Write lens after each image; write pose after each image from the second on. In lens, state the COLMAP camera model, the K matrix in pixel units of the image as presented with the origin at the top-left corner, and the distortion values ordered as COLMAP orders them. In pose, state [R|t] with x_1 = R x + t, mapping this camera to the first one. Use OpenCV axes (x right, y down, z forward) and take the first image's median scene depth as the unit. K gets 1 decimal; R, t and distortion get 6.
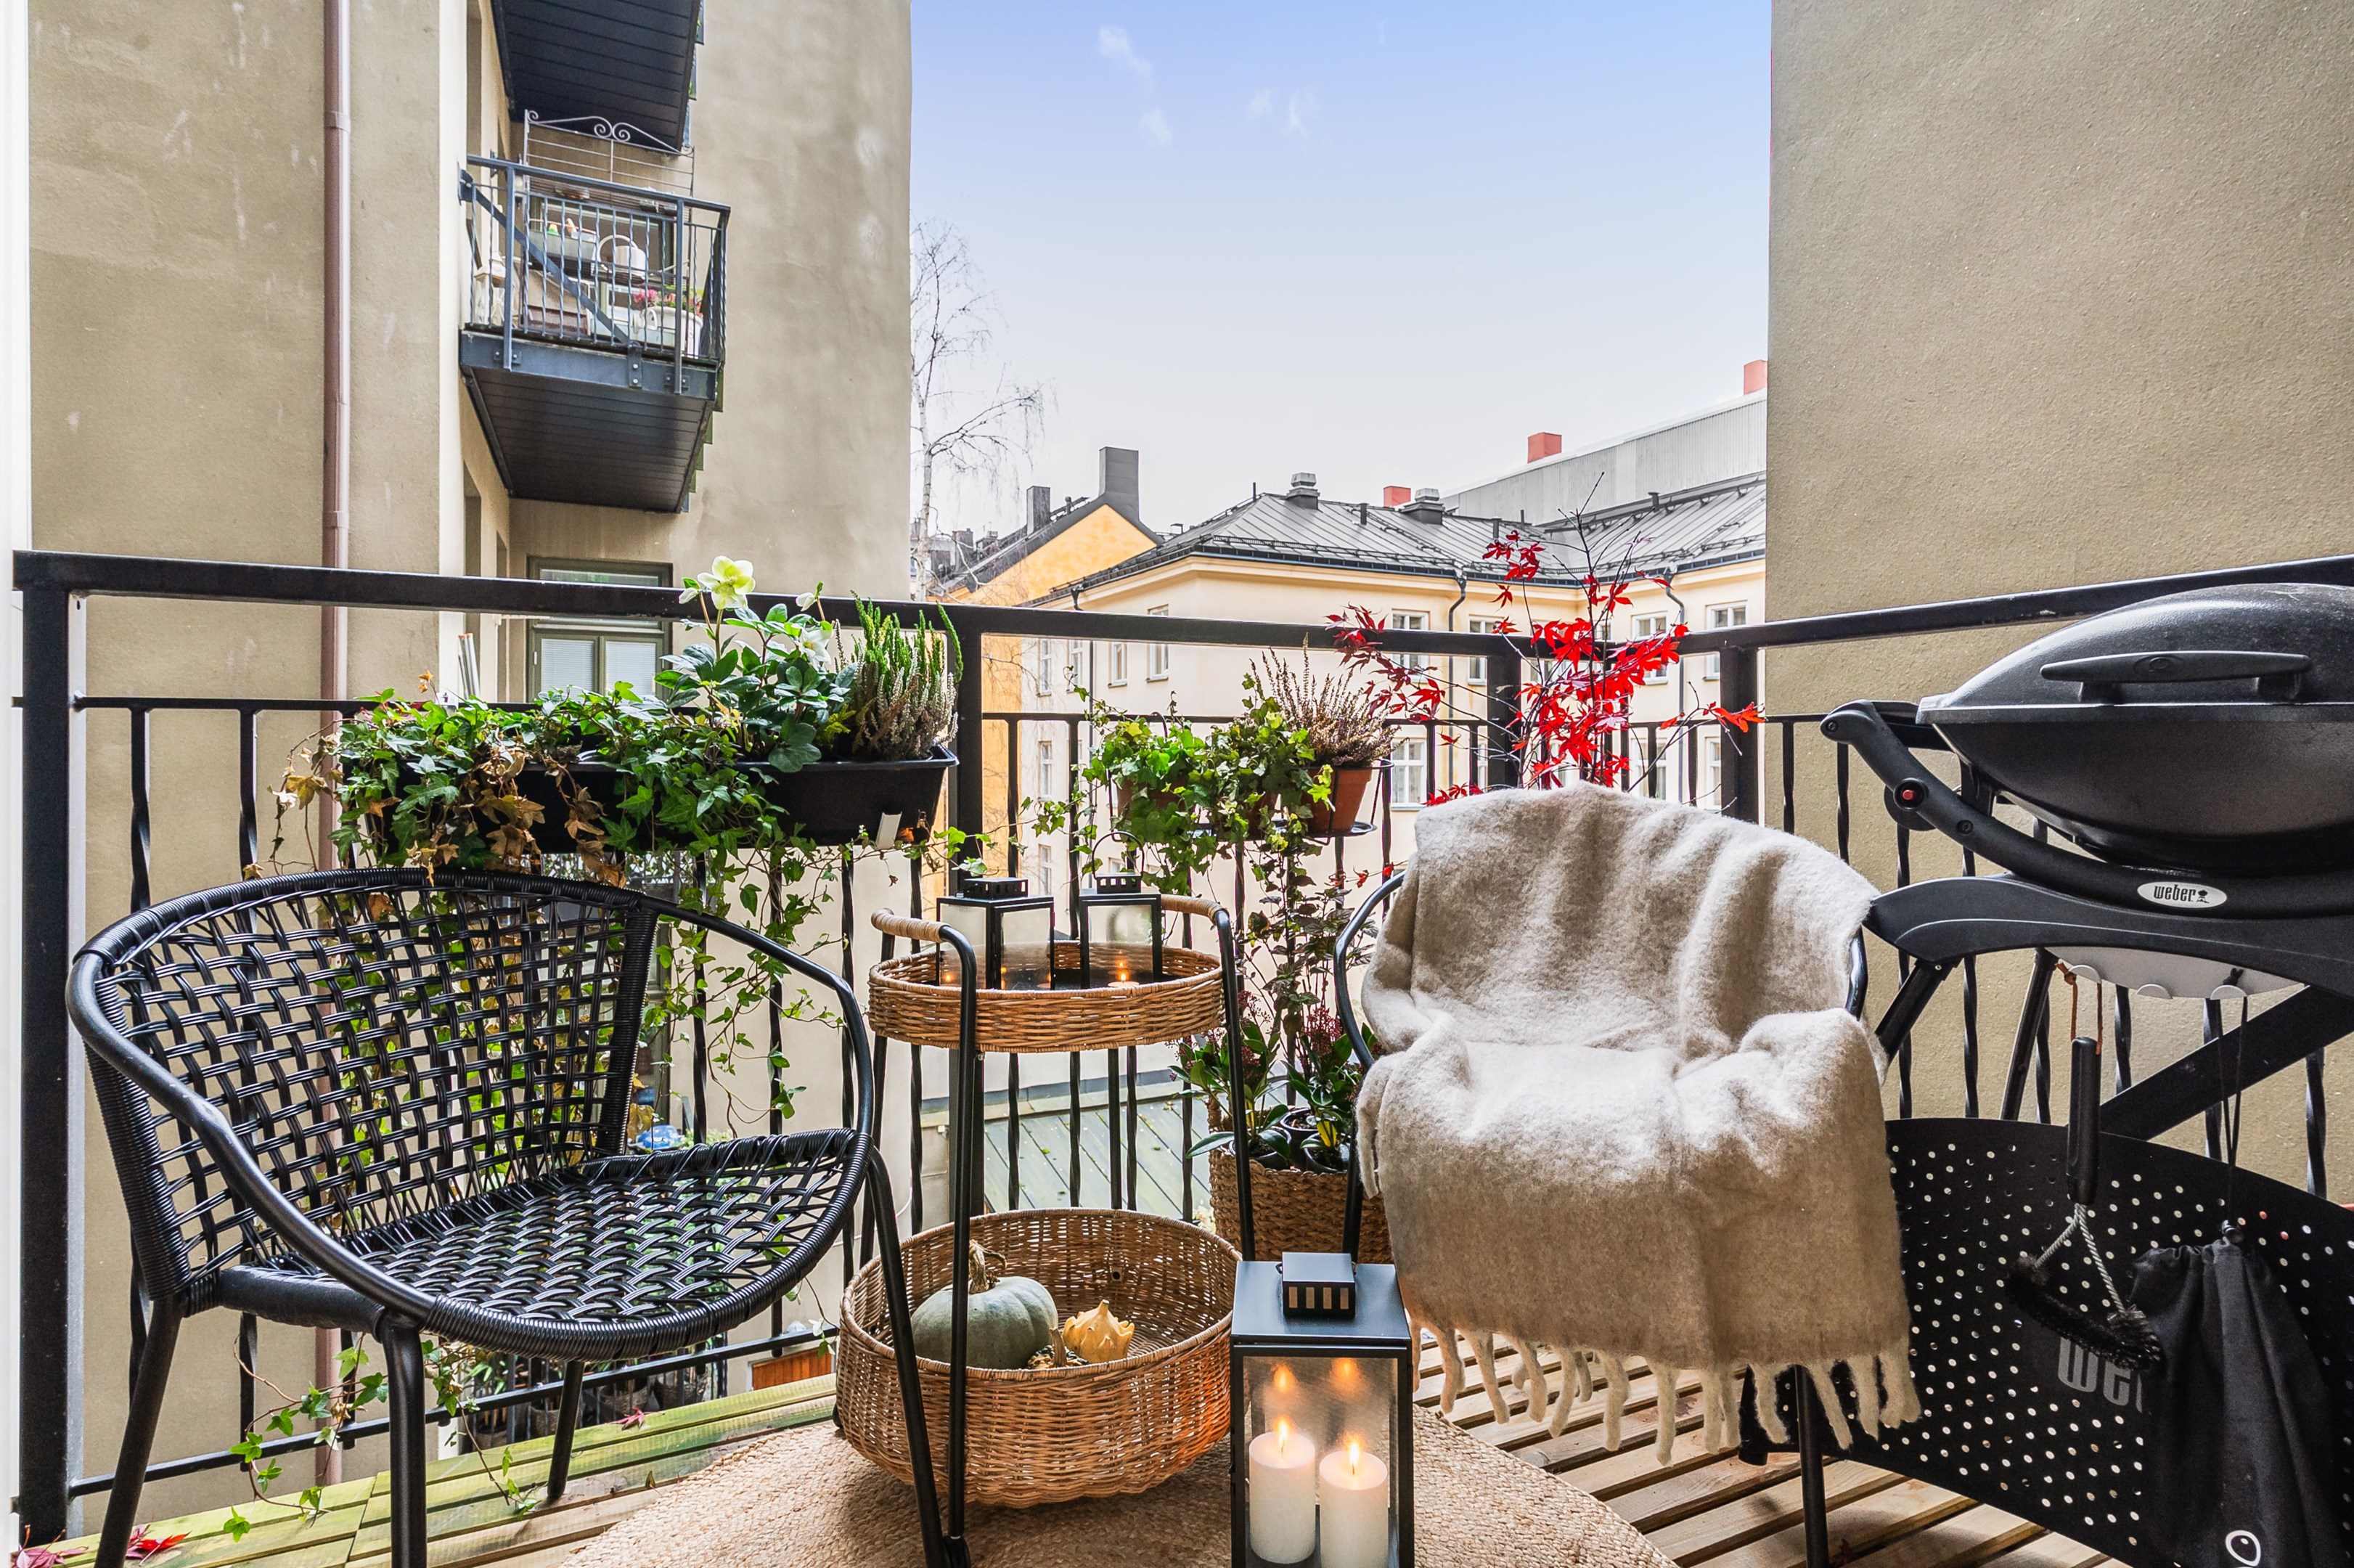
lens RADIAL K [[1243.2, 0, 1216.5], [0, 1243.2, 750.9], [0, 0, 1]] dist [-0.005950, -0.000688]
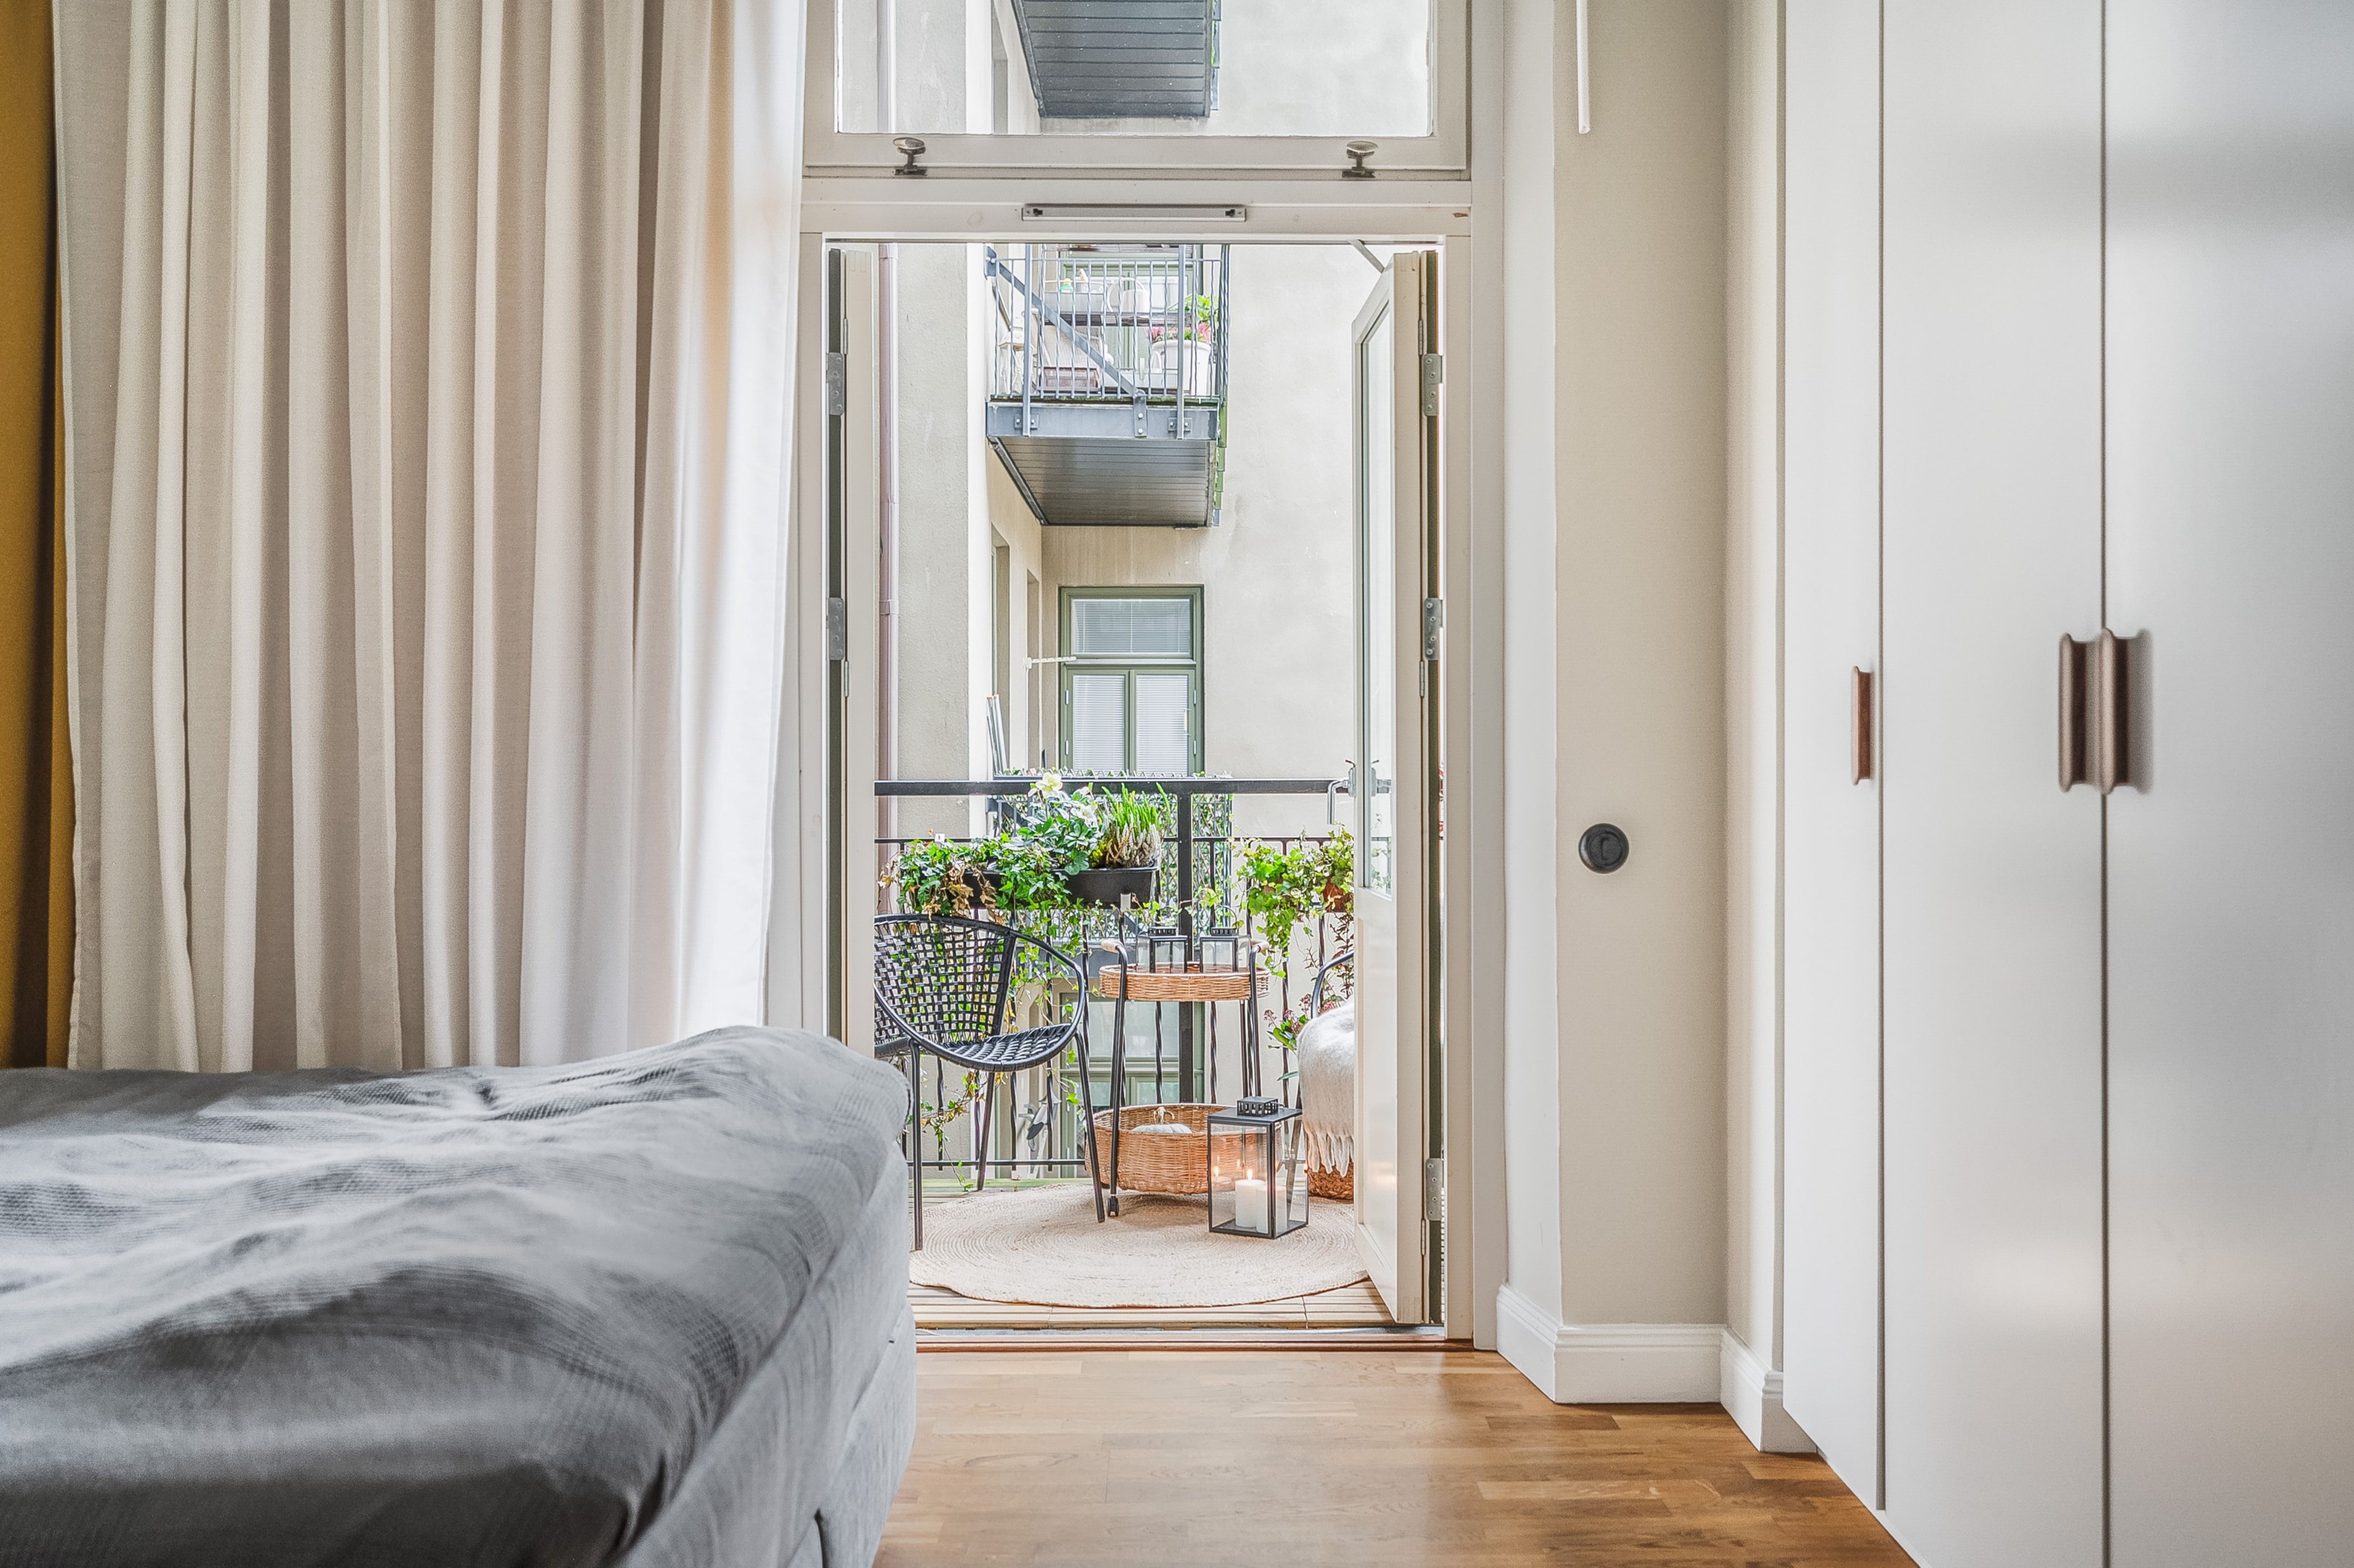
lens RADIAL K [[1864.5, 0, 1180.1], [0, 1864.5, 791.1], [0, 0, 1]] dist [0.000405, -0.011115]
pose [[0.895683, 0.000554, -0.444693, 1.299442], [0.004586, 0.999935, 0.010483, -0.165708], [0.444670, -0.011429, 0.895621, -1.868186]]
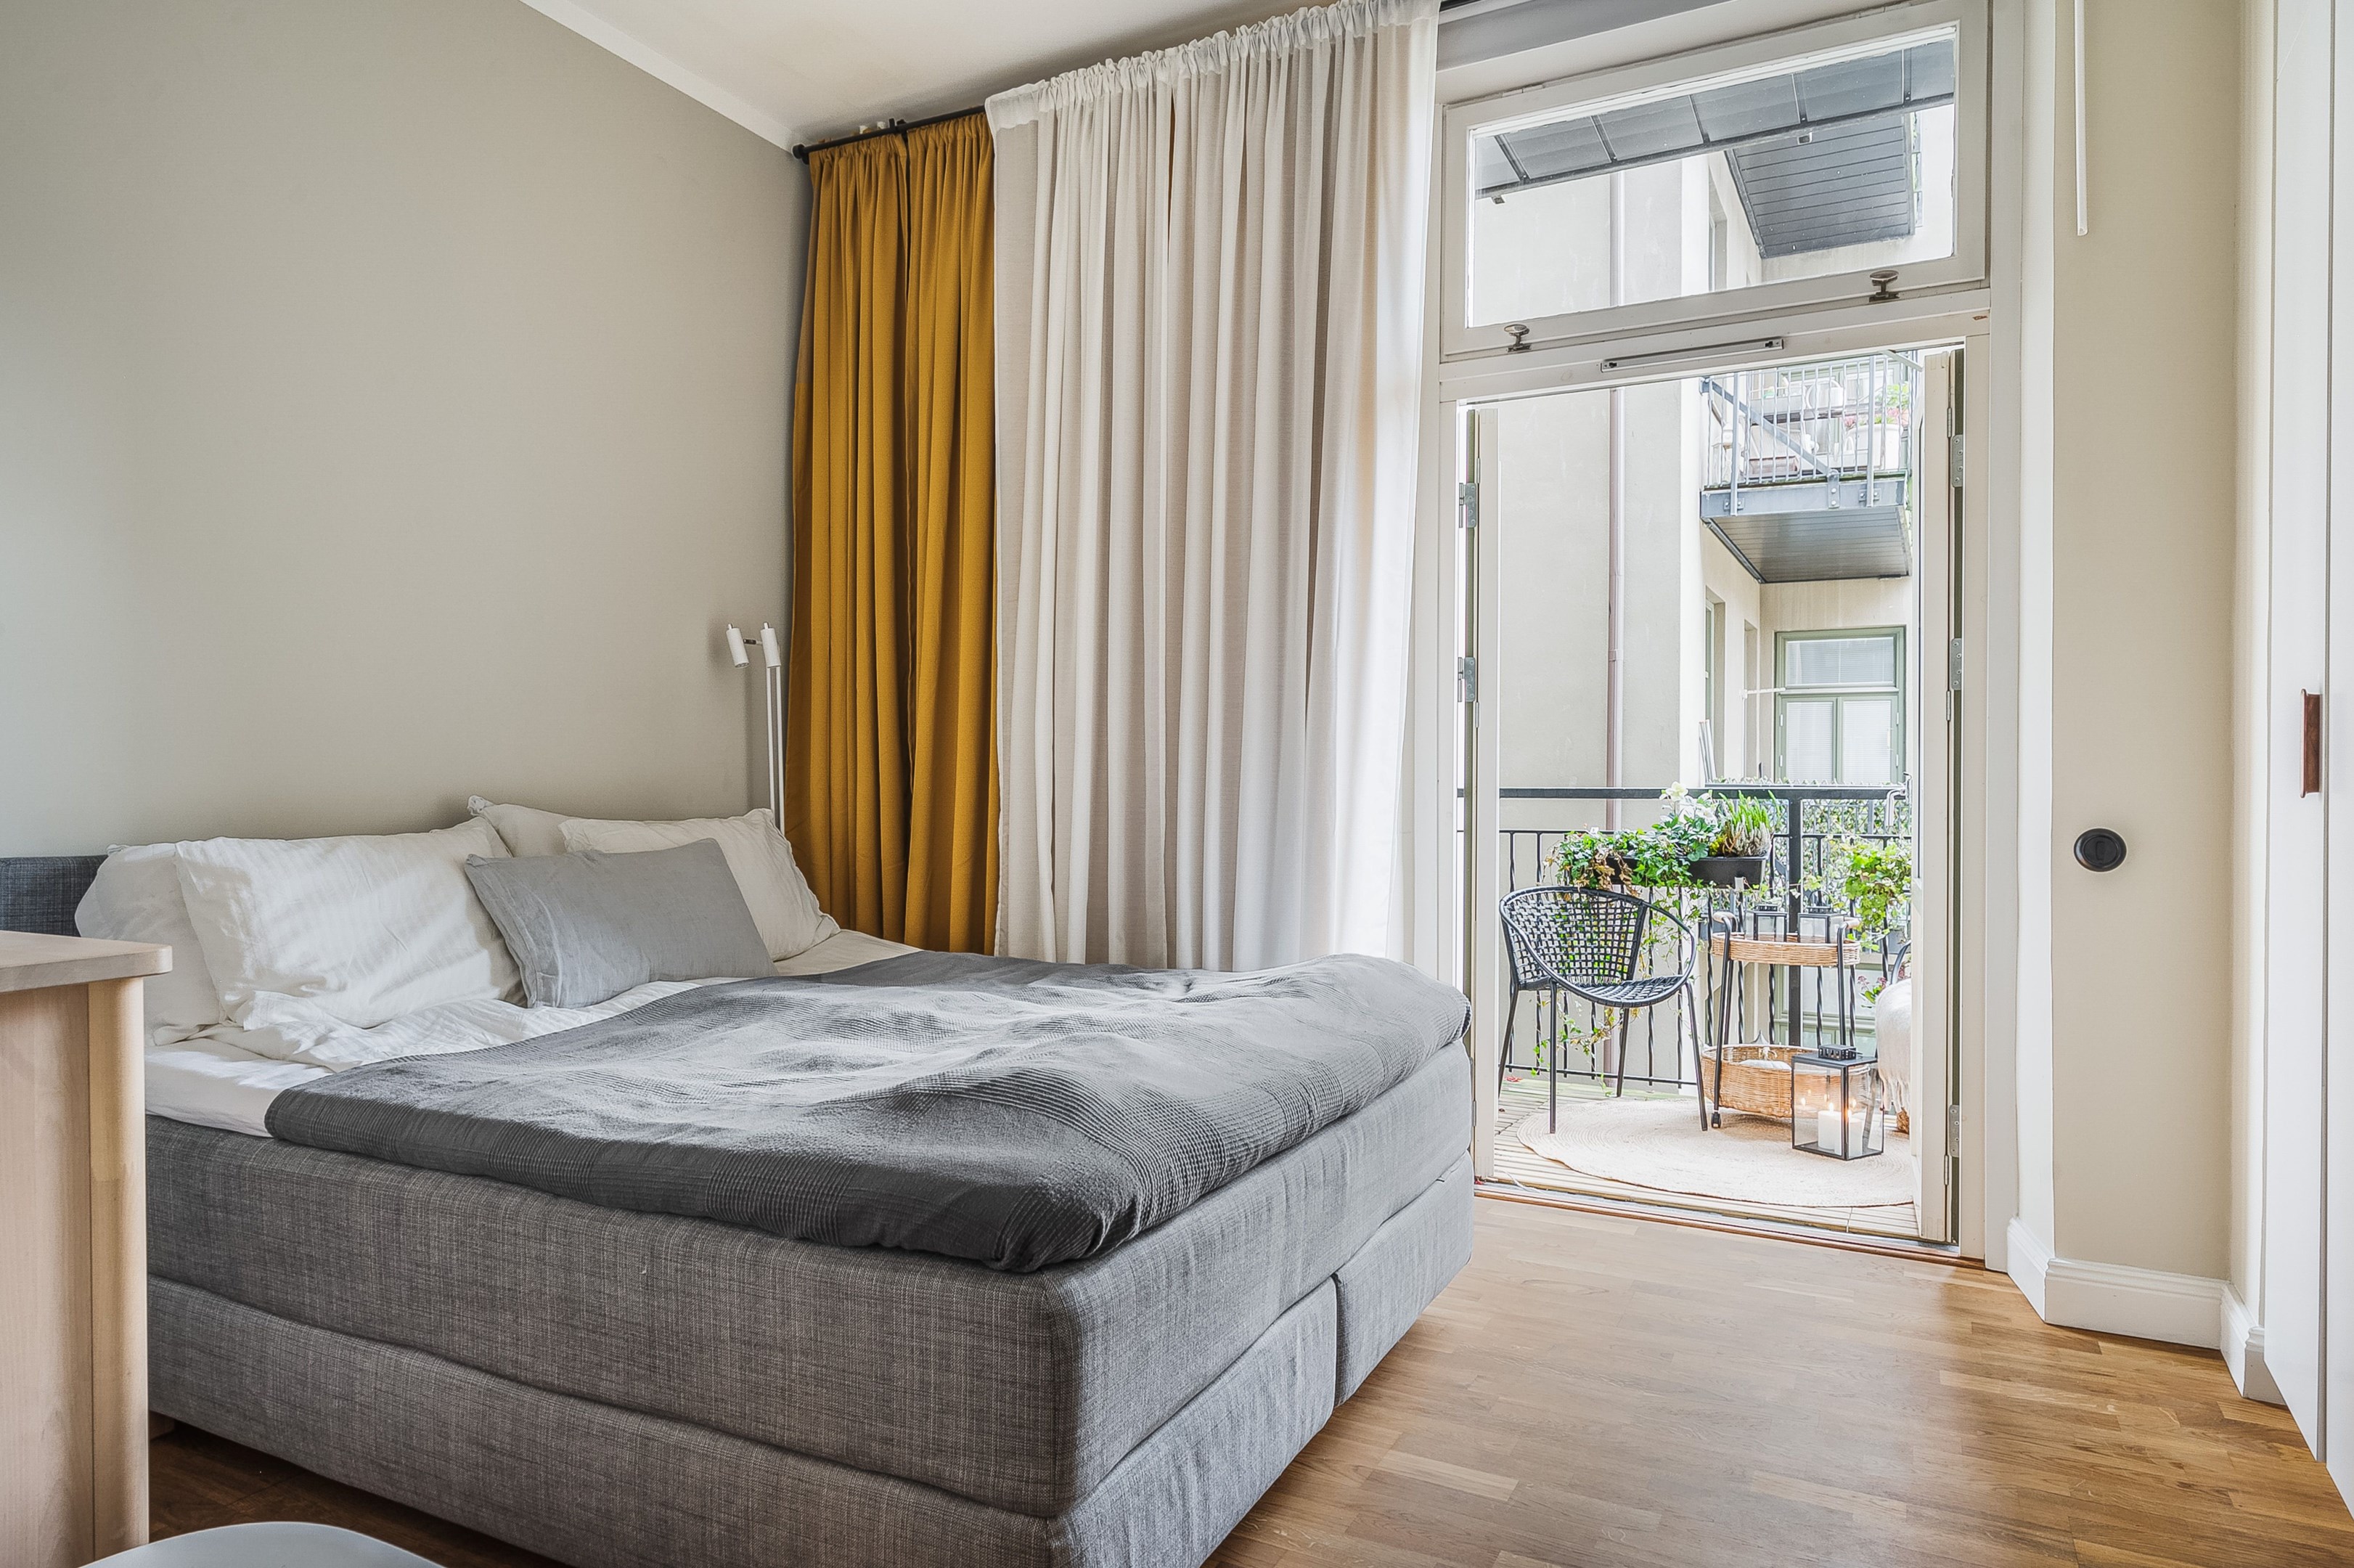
lens RADIAL K [[1382.7, 0, 1170.5], [0, 1382.7, 788.3], [0, 0, 1]] dist [-0.007443, -0.000148]
pose [[0.574446, 0.003612, -0.818535, 1.563730], [0.001253, 0.999985, 0.005292, -0.168814], [0.818542, -0.004066, 0.574433, -1.794403]]
